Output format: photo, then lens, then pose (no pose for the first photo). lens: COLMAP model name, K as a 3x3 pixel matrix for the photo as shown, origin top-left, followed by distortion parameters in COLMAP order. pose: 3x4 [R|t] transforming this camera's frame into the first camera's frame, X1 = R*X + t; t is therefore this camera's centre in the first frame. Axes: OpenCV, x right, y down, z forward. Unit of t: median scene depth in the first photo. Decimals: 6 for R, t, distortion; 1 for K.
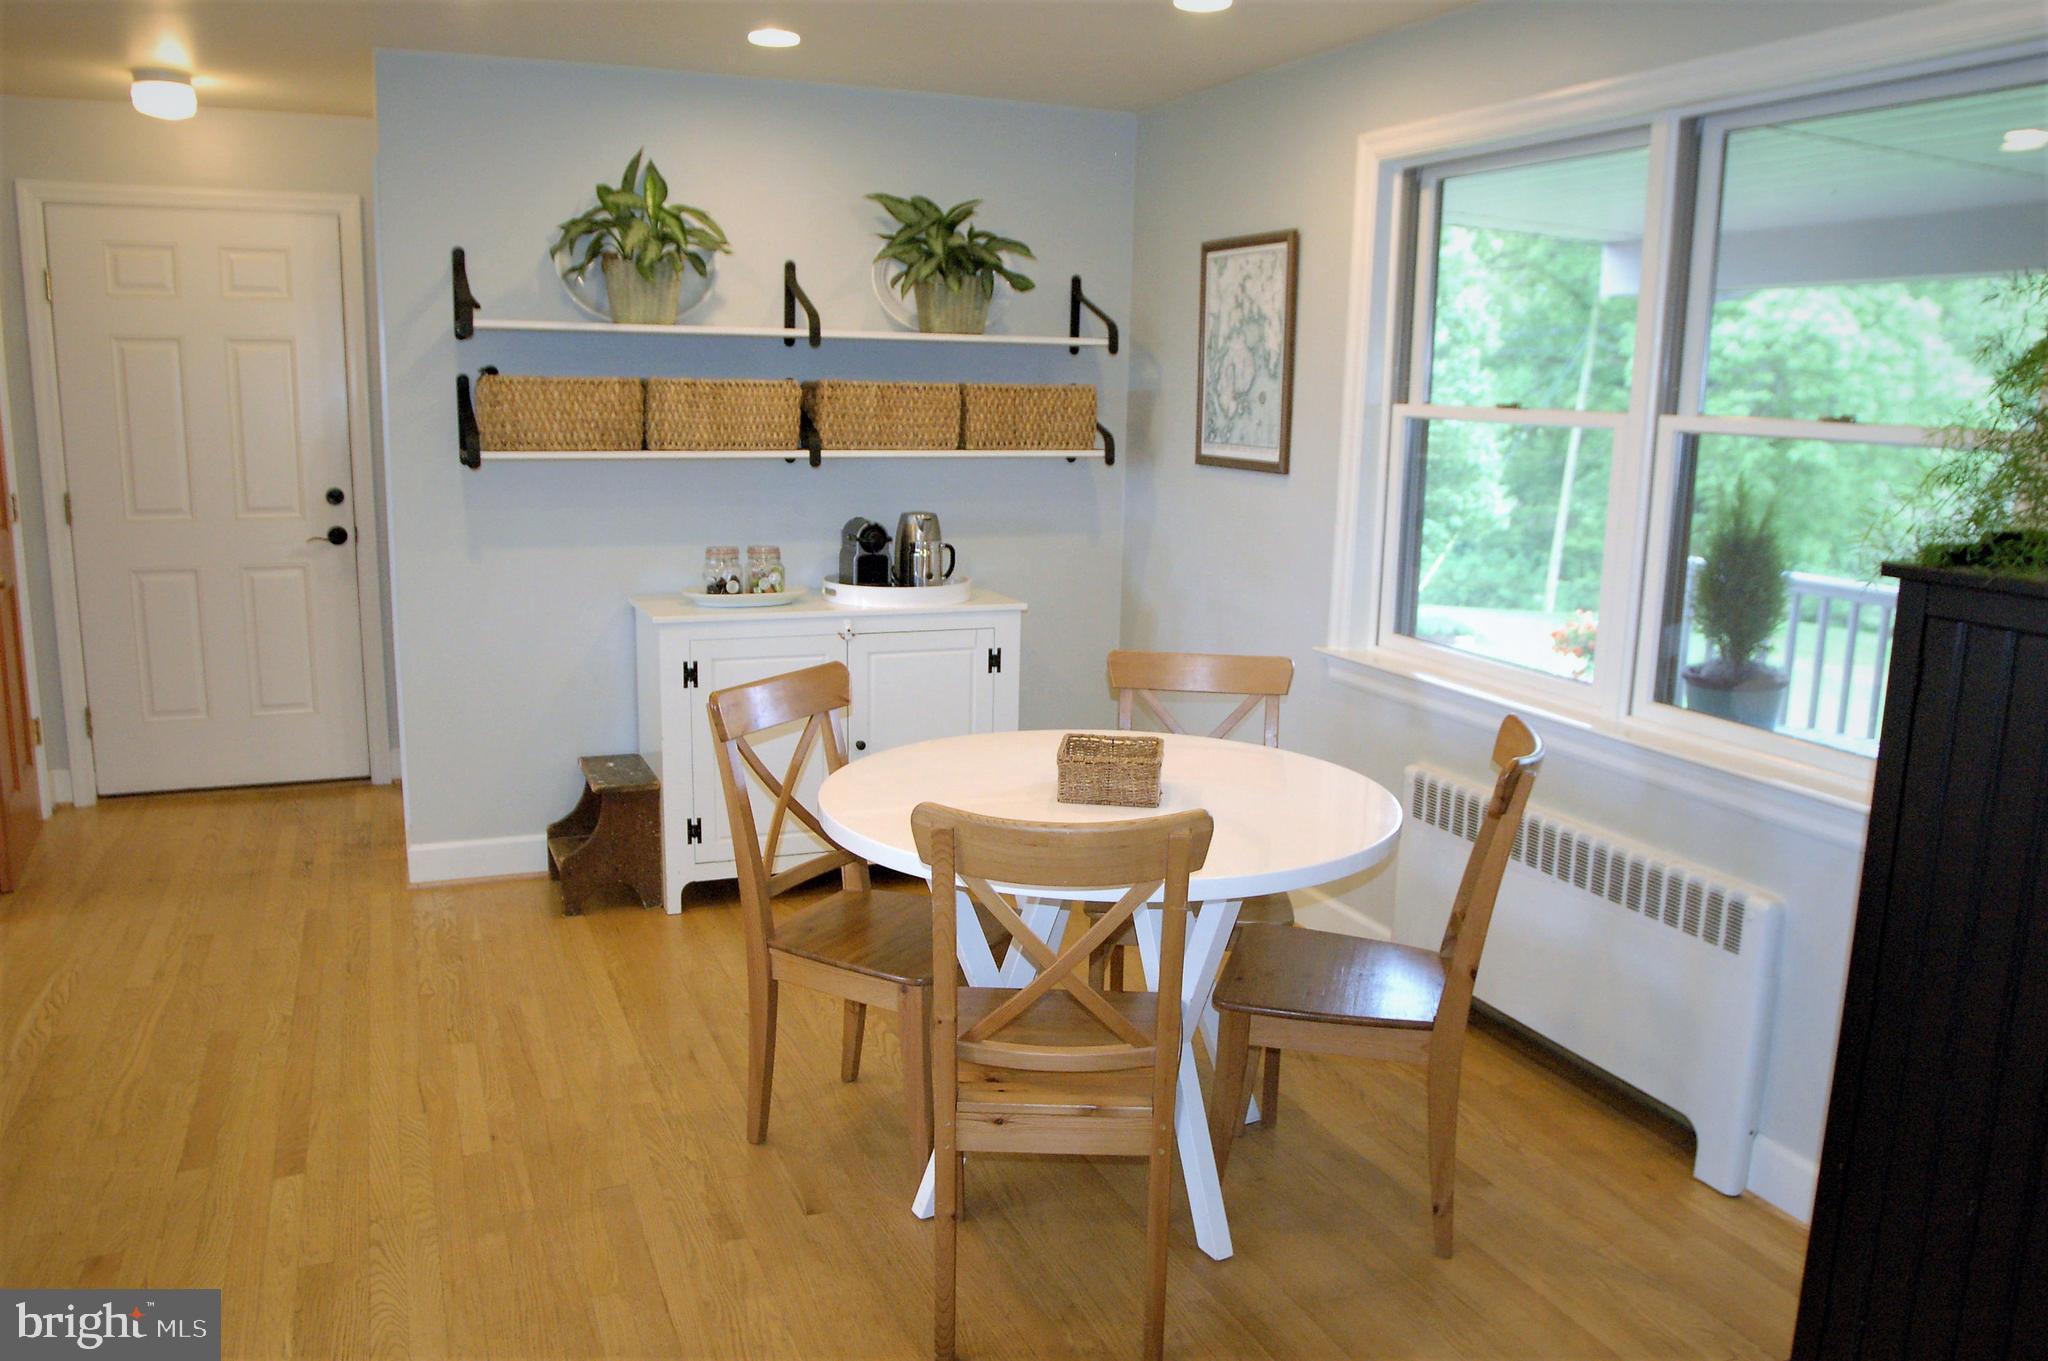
lens RADIAL K [[1518.1, 0, 1024.6], [0, 1518.1, 684.6], [0, 0, 1]] dist [-0.097534, 0.050323]
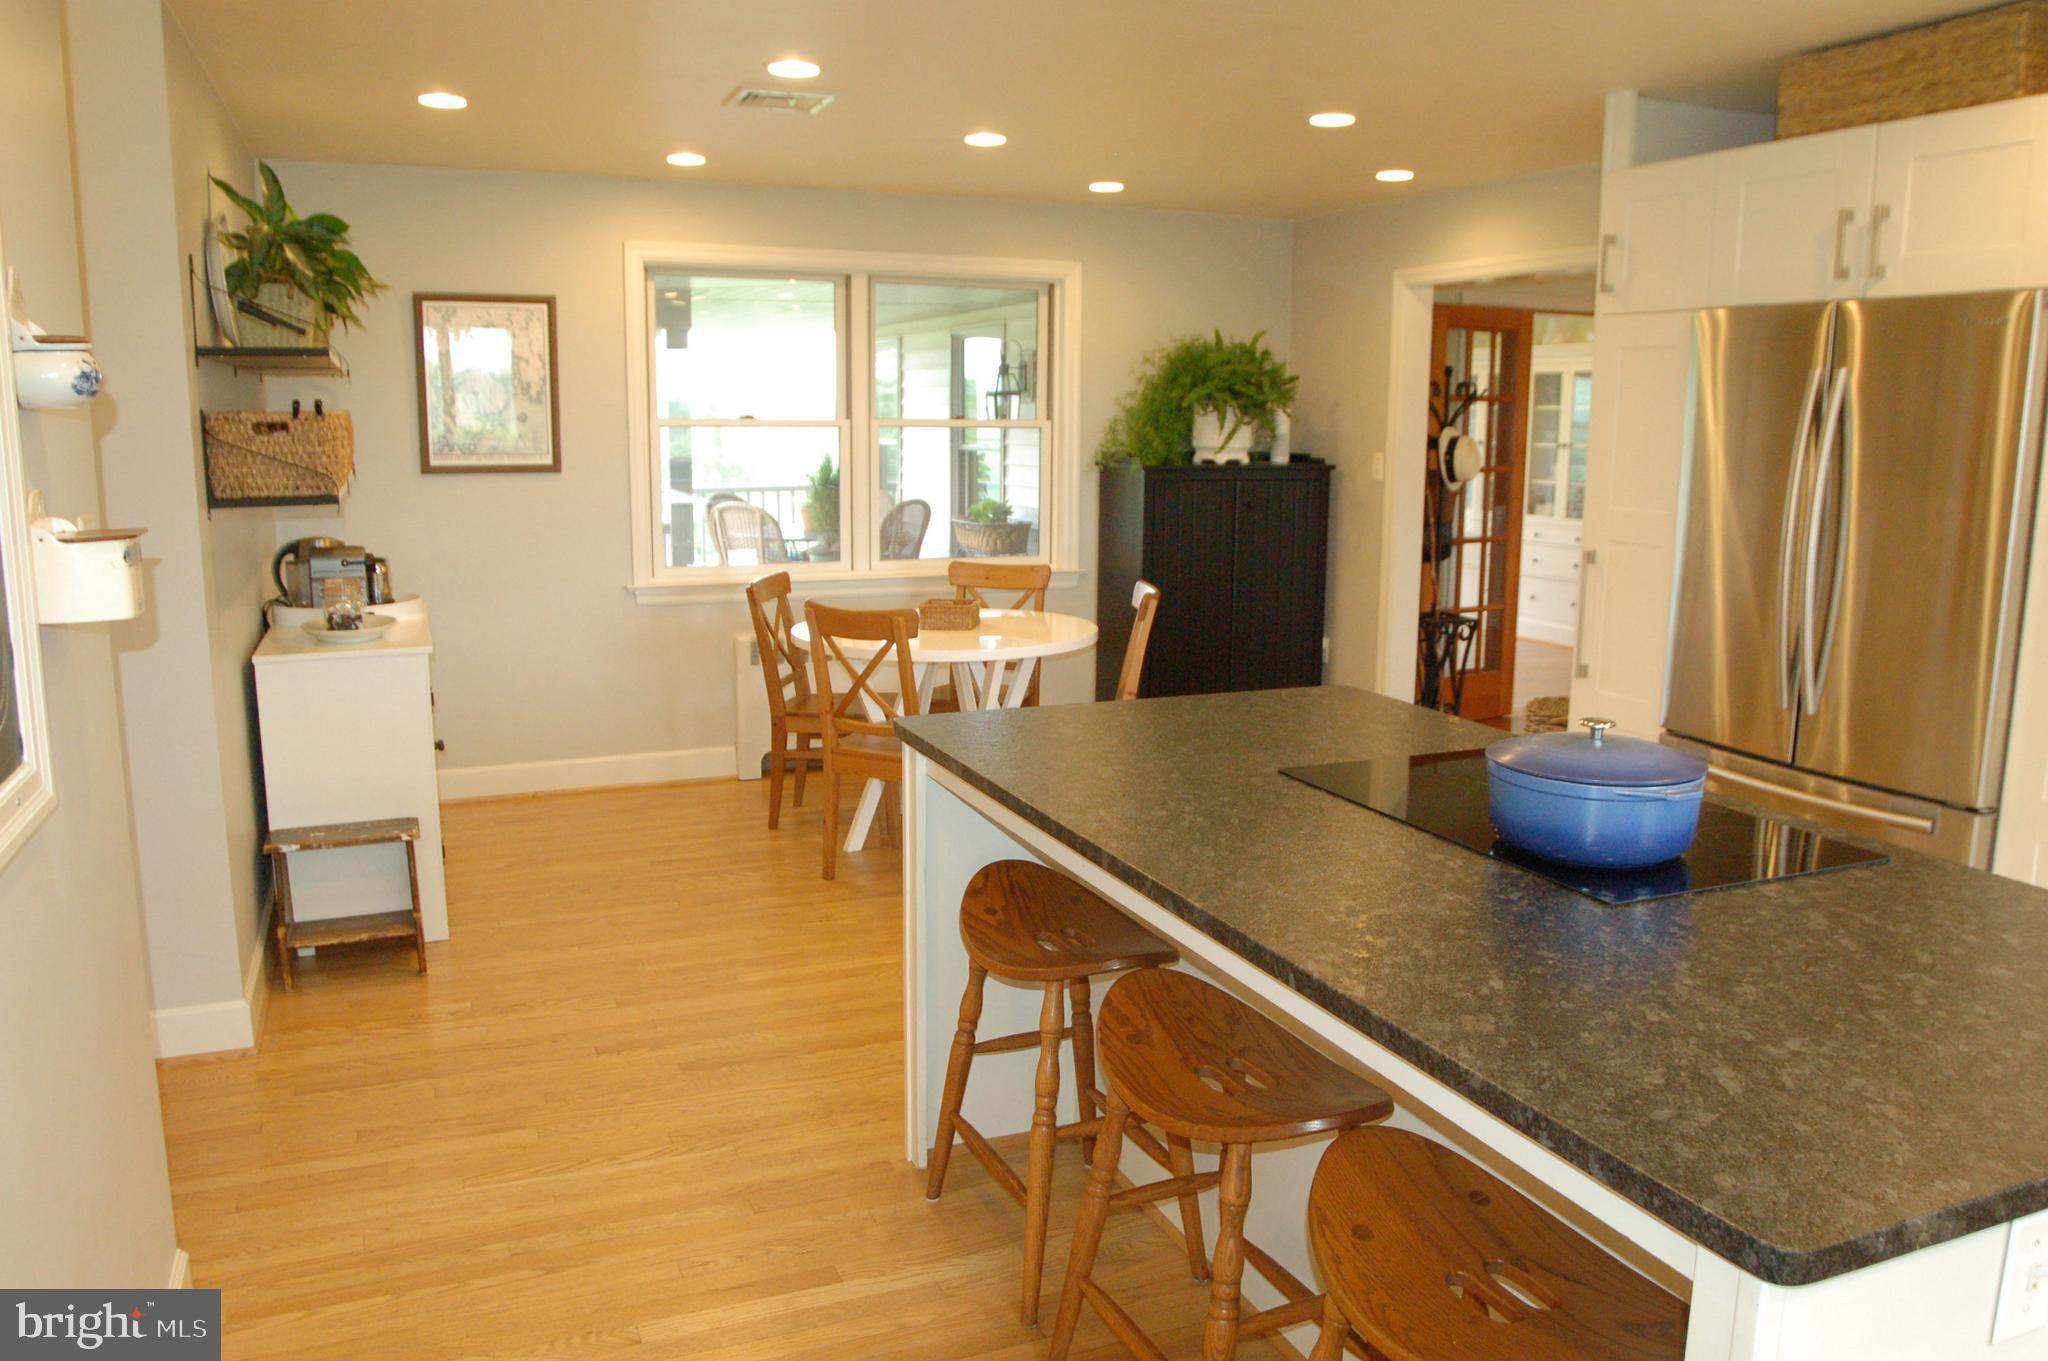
lens RADIAL K [[1518.1, 0, 1023.6], [0, 1518.1, 676.4], [0, 0, 1]] dist [-0.097534, 0.050323]
pose [[0.022664, -0.193211, 0.980896, -1.194915], [0.187315, 0.964593, 0.185671, -0.133936], [-0.982038, 0.179529, 0.058053, 0.536477]]
